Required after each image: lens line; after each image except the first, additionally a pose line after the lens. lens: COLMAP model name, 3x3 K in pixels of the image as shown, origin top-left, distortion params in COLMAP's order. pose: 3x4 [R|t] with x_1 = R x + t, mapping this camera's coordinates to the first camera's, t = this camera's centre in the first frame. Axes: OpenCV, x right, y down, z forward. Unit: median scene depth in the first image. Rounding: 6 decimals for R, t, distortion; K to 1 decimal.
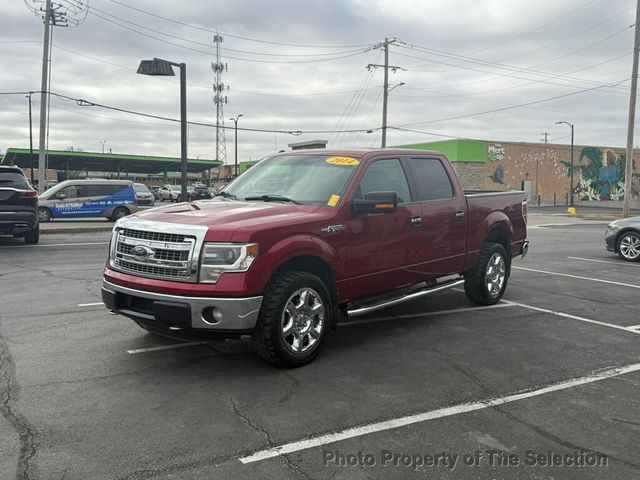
lens RADIAL K [[633.7, 0, 320.9], [0, 633.7, 237.5], [0, 0, 1]] dist [0.032958, 0.000000]
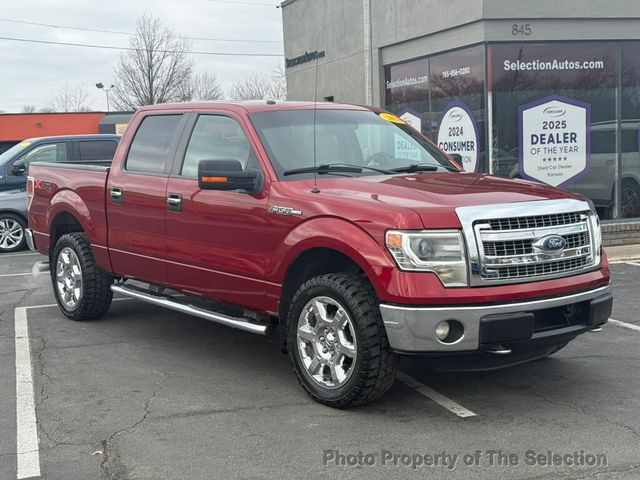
lens RADIAL K [[893.7, 0, 321.1], [0, 893.7, 239.2], [0, 0, 1]] dist [0.039719, 0.000000]
pose [[0.196494, -0.113940, 0.973862, -1.045886], [0.108804, 0.989625, 0.093831, -0.083897], [-0.974450, 0.087523, 0.206852, 0.836704]]
